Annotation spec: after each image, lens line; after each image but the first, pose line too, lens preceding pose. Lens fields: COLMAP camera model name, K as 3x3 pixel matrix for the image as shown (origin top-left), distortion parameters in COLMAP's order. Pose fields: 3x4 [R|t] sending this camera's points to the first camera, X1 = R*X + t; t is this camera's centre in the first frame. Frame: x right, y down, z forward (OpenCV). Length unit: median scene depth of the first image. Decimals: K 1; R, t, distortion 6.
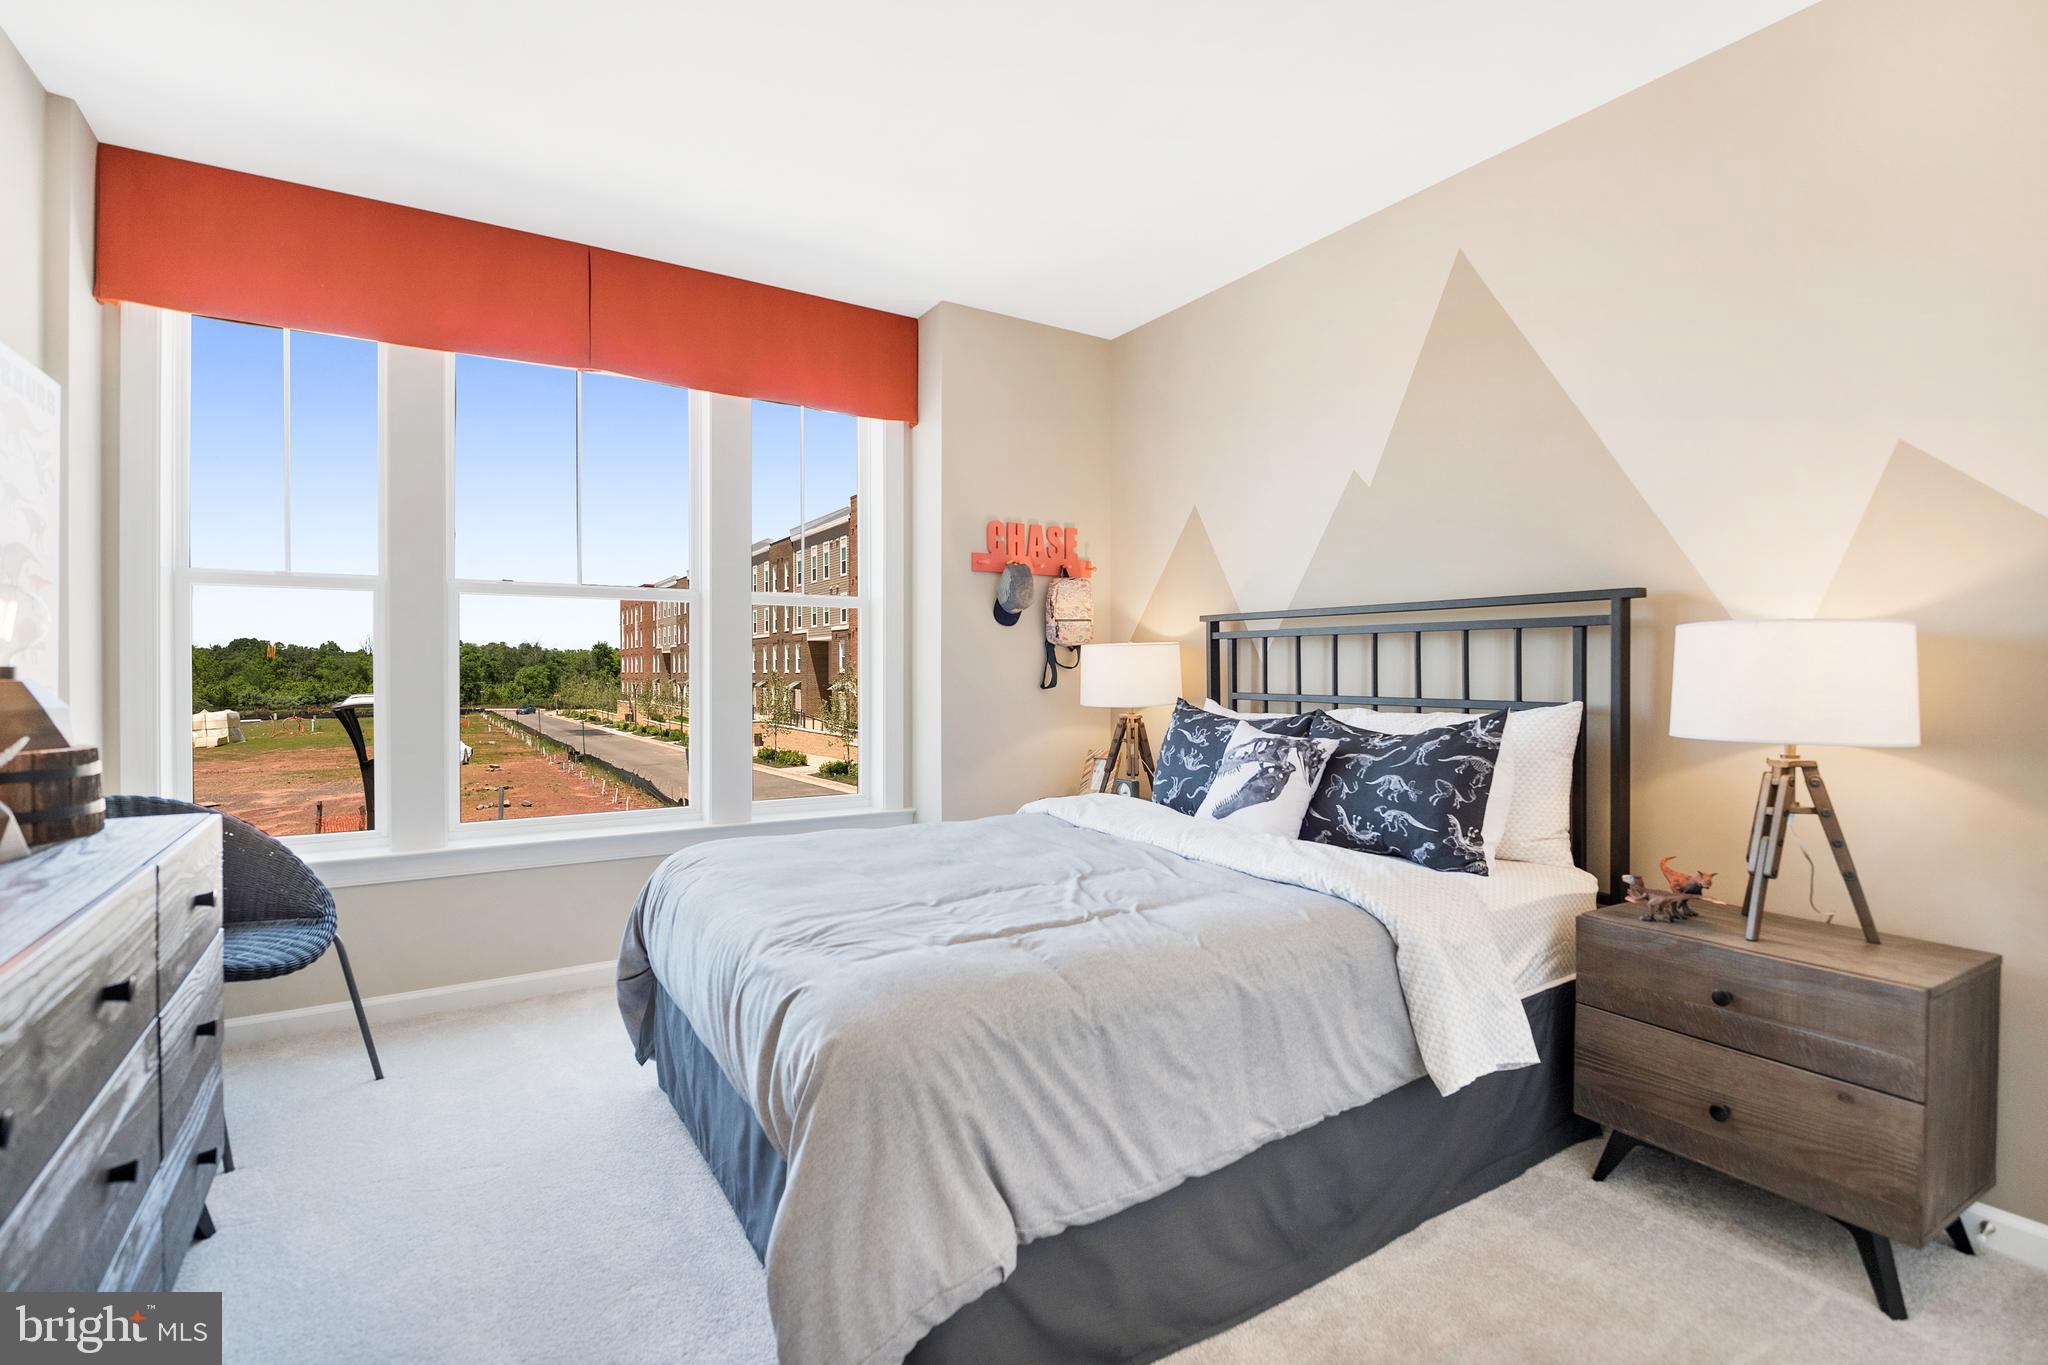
lens RADIAL K [[933.5, 0, 1024.7], [0, 933.5, 672.3], [0, 0, 1]] dist [0.002294, 0.000230]
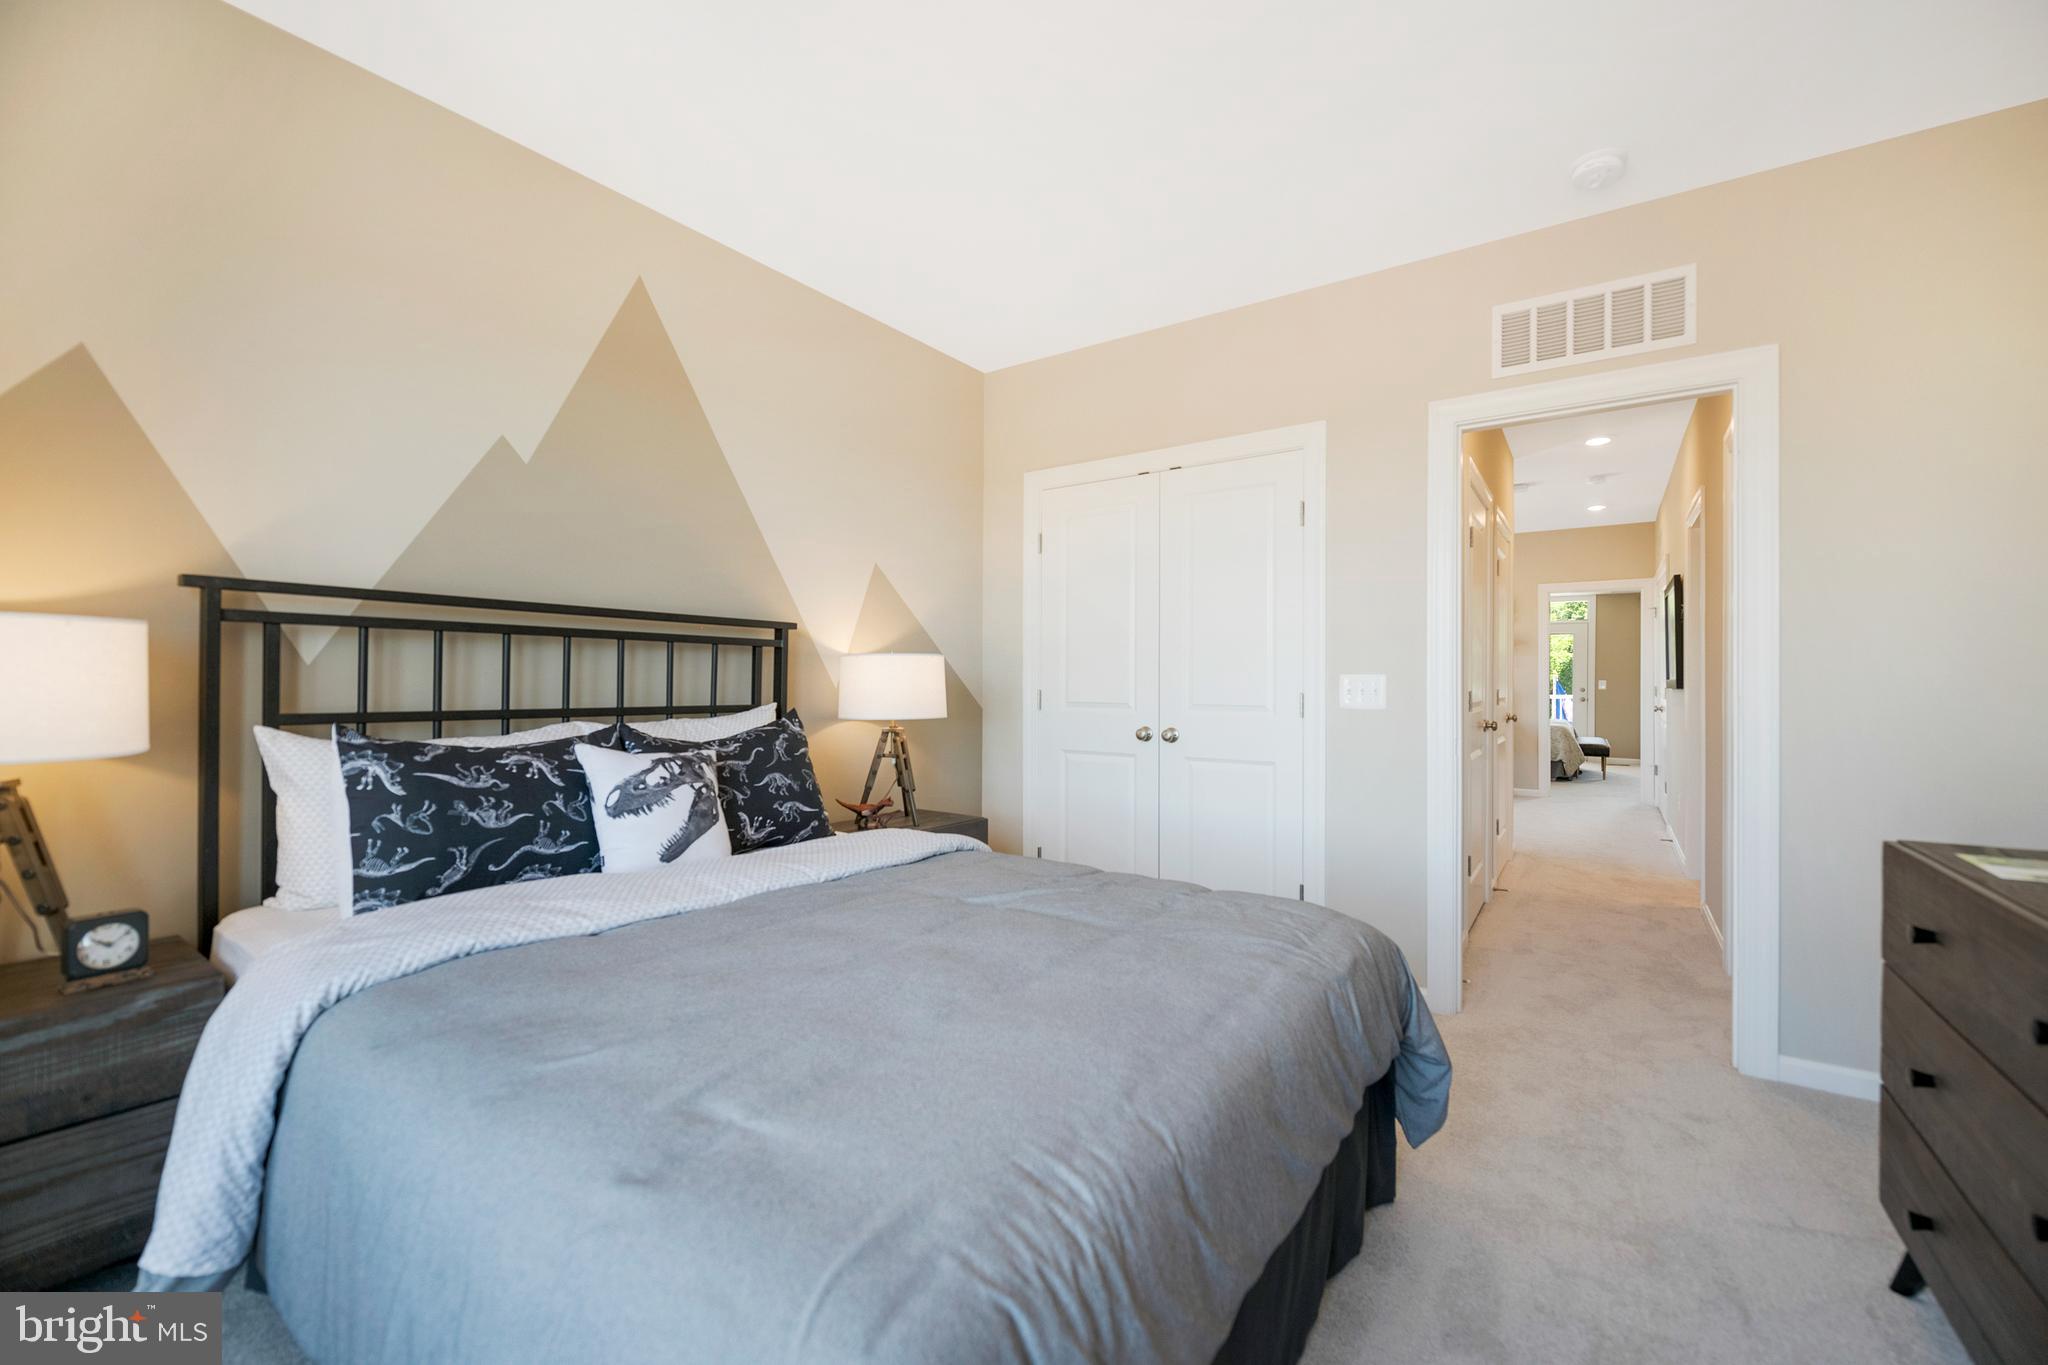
lens RADIAL K [[790.7, 0, 1020.5], [0, 790.7, 687.9], [0, 0, 1]] dist [0.002275, 0.000059]
pose [[-0.359606, -0.003403, 0.933098, -0.541586], [0.001540, 0.999990, 0.004241, 0.005141], [-0.933103, 0.002962, -0.359597, 0.982077]]
